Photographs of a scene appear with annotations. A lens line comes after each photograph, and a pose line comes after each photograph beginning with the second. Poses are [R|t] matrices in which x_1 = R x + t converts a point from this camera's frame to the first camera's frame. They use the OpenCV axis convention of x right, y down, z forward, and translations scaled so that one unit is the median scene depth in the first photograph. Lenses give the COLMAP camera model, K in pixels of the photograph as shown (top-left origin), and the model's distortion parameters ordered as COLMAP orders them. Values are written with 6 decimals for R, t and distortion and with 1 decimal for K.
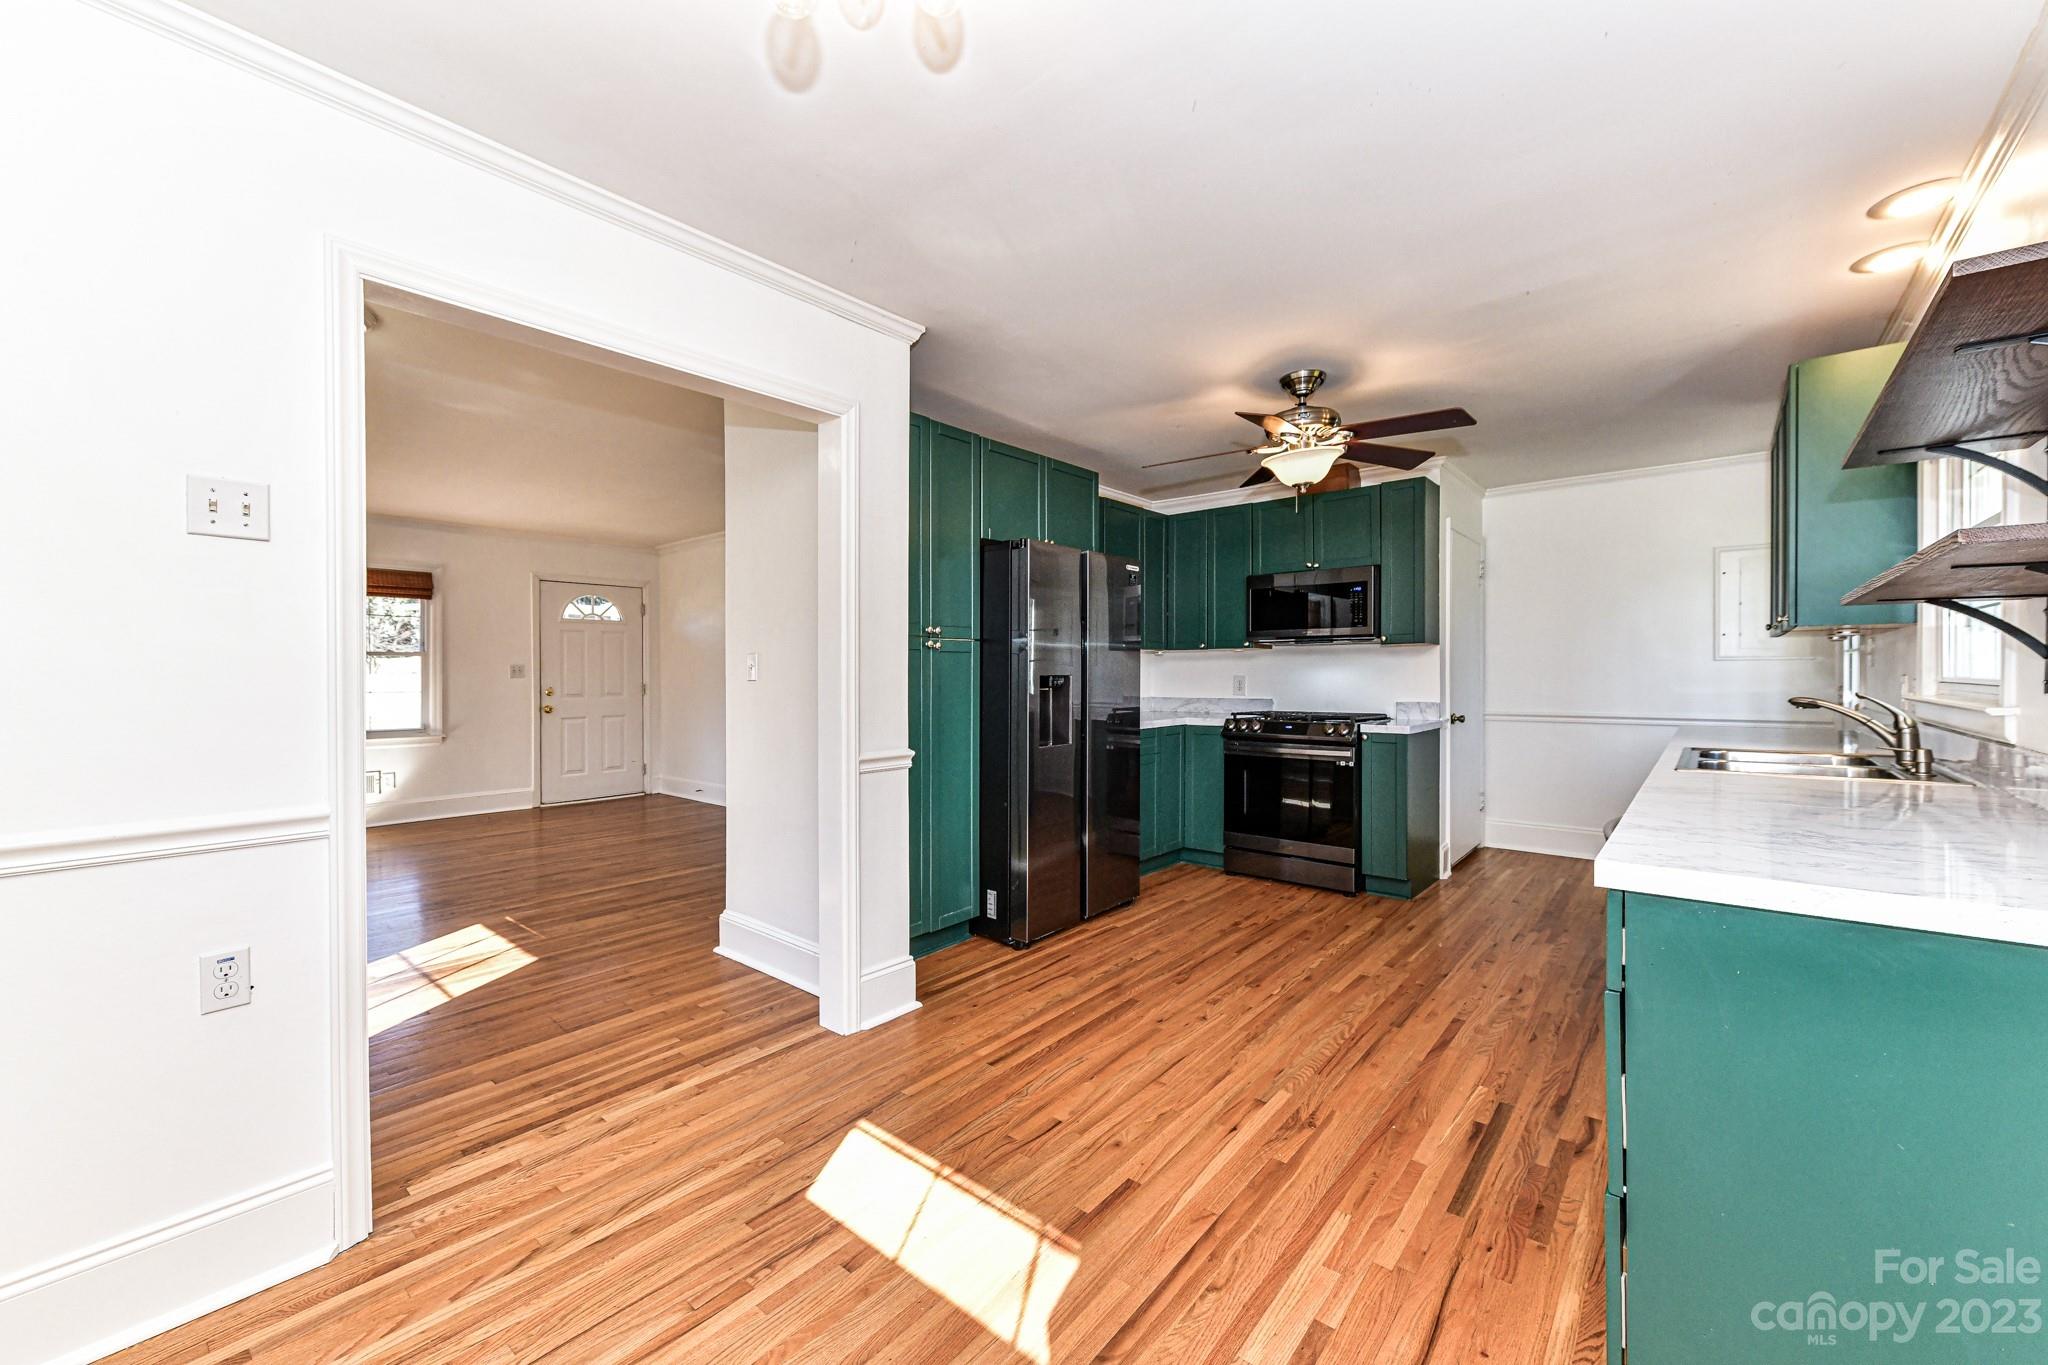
lens RADIAL K [[805.4, 0, 1024.5], [0, 805.4, 685.8], [0, 0, 1]] dist [0.003845, -0.001883]
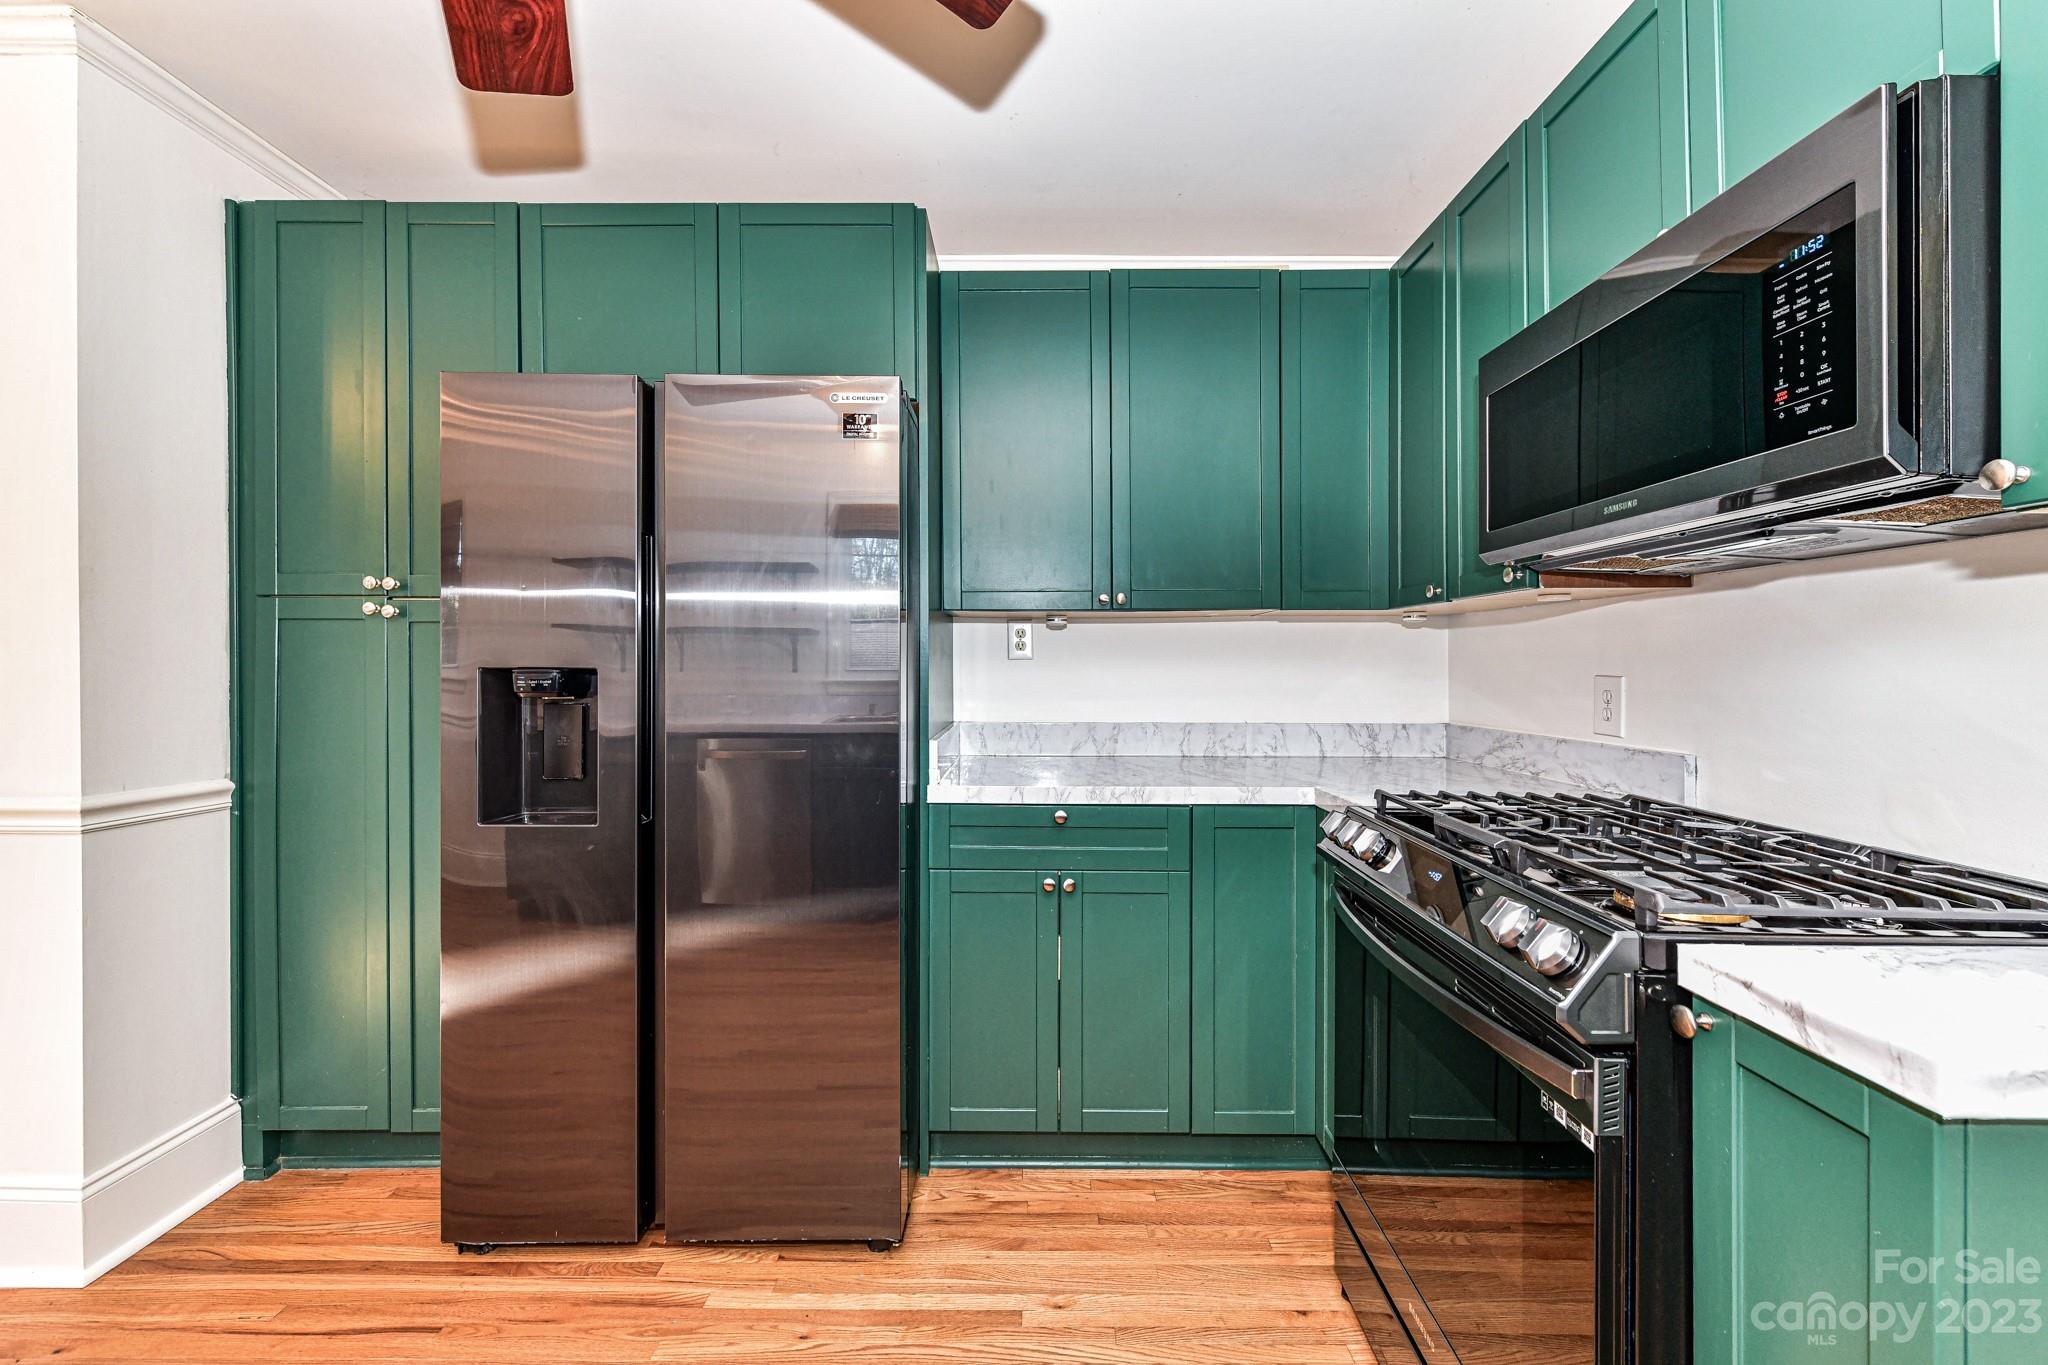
lens RADIAL K [[805.4, 0, 1032.8], [0, 805.4, 668.8], [0, 0, 1]] dist [0.003845, -0.001883]
pose [[0.649166, 0.009564, -0.760586, 0.498828], [-0.019533, 0.999801, -0.004099, -0.014316], [0.760396, 0.017518, 0.649224, 0.825200]]
